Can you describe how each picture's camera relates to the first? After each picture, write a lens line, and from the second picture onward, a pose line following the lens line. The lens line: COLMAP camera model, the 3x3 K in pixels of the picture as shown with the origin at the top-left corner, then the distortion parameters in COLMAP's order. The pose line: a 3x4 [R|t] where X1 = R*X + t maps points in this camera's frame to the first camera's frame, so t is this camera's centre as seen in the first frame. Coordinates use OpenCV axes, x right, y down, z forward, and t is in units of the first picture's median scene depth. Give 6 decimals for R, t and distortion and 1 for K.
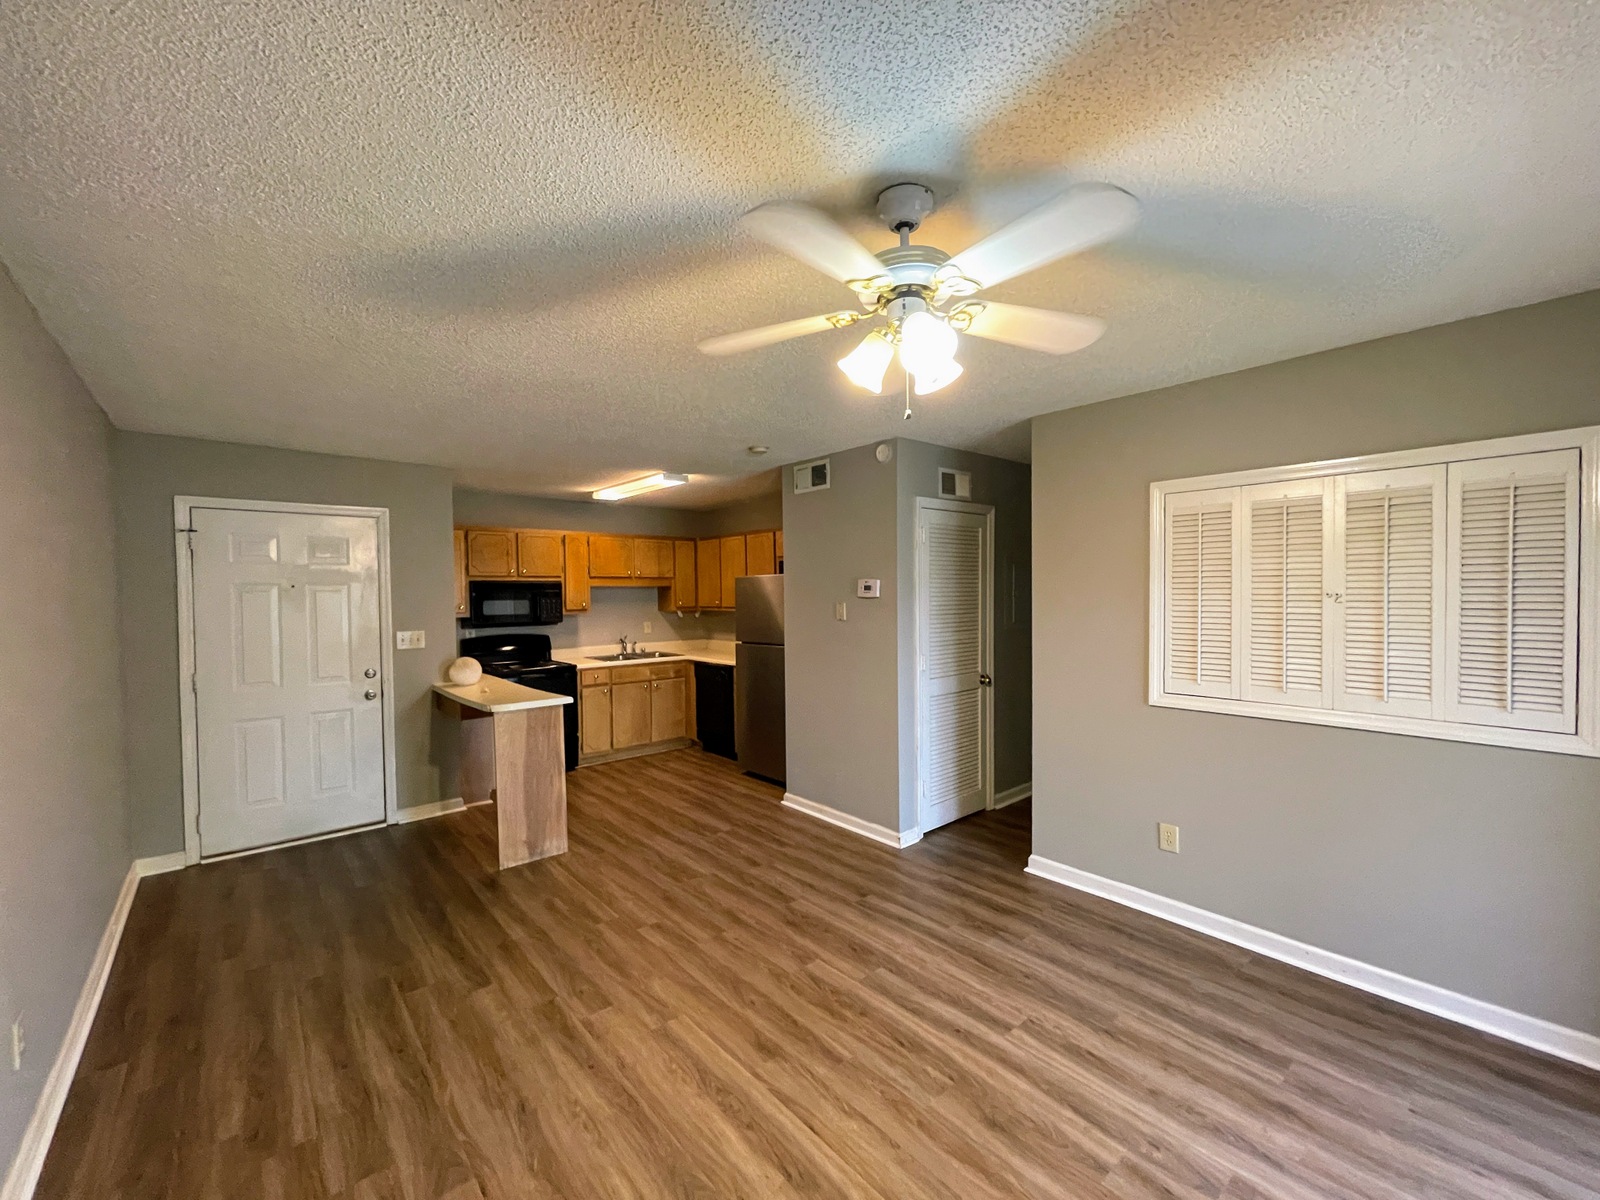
lens RADIAL K [[653.4, 0, 793.7], [0, 653.4, 603.2], [0, 0, 1]] dist [0.001705, 0.001812]
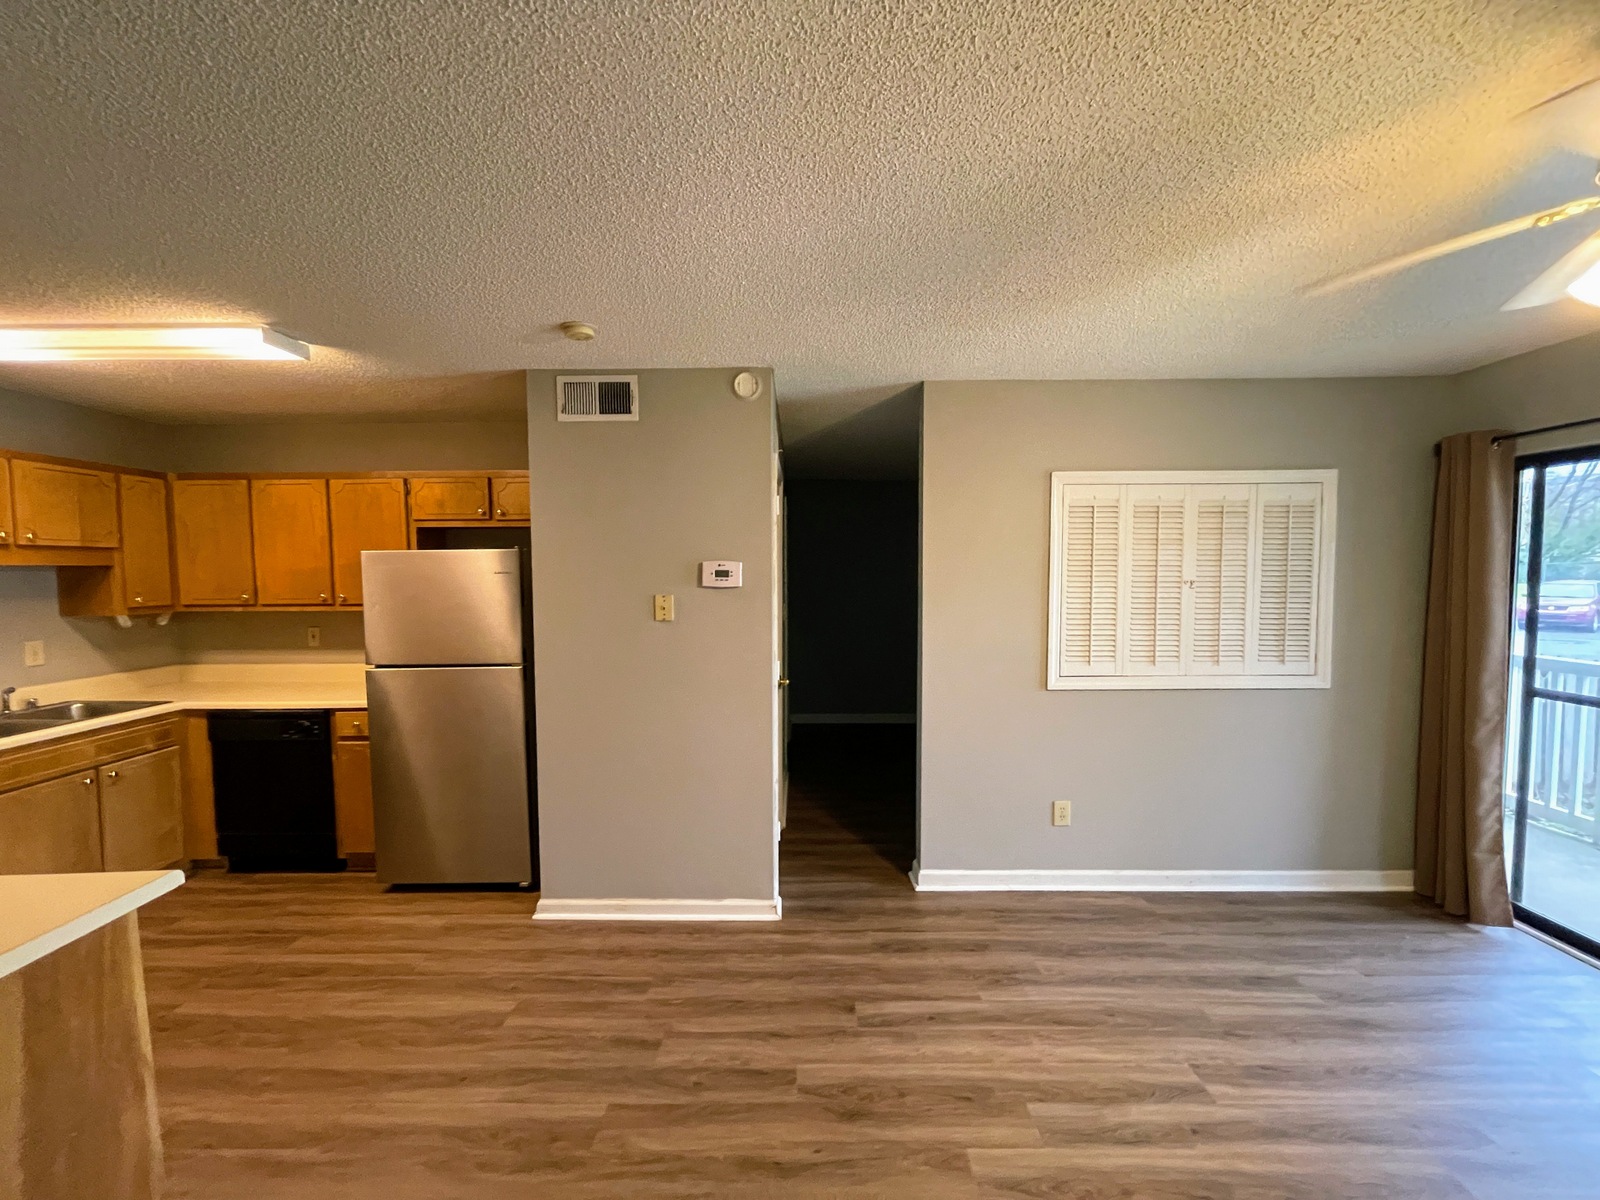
lens RADIAL K [[653.4, 0, 795.1], [0, 653.4, 603.1], [0, 0, 1]] dist [0.001705, 0.001812]
pose [[0.658306, -0.031202, 0.752103, -0.486436], [0.011774, 0.999445, 0.031158, -0.016530], [-0.752658, -0.011656, 0.658308, 0.629441]]
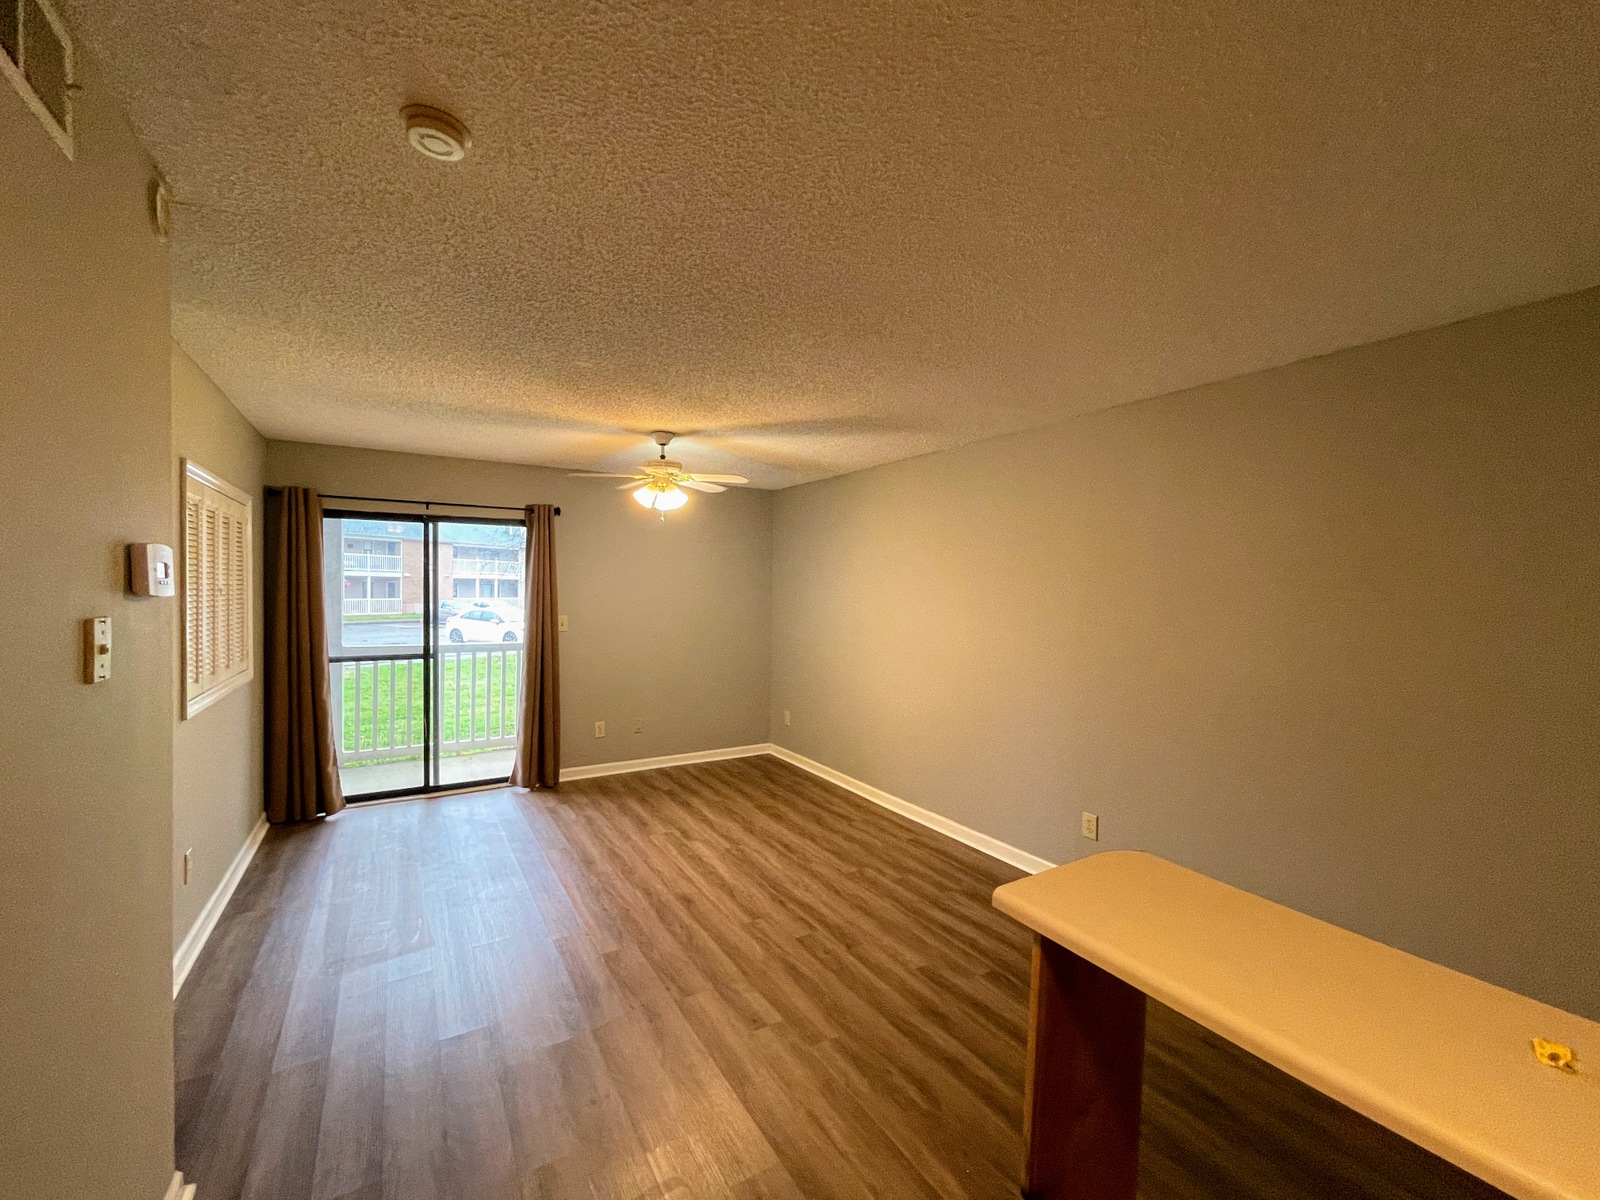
lens RADIAL K [[653.4, 0, 791.0], [0, 653.4, 607.2], [0, 0, 1]] dist [0.001705, 0.001812]
pose [[-0.986572, -0.005805, 0.163224, -0.366148], [0.000791, 0.999187, 0.040313, -0.024044], [-0.163325, 0.039901, -0.985765, 1.709900]]
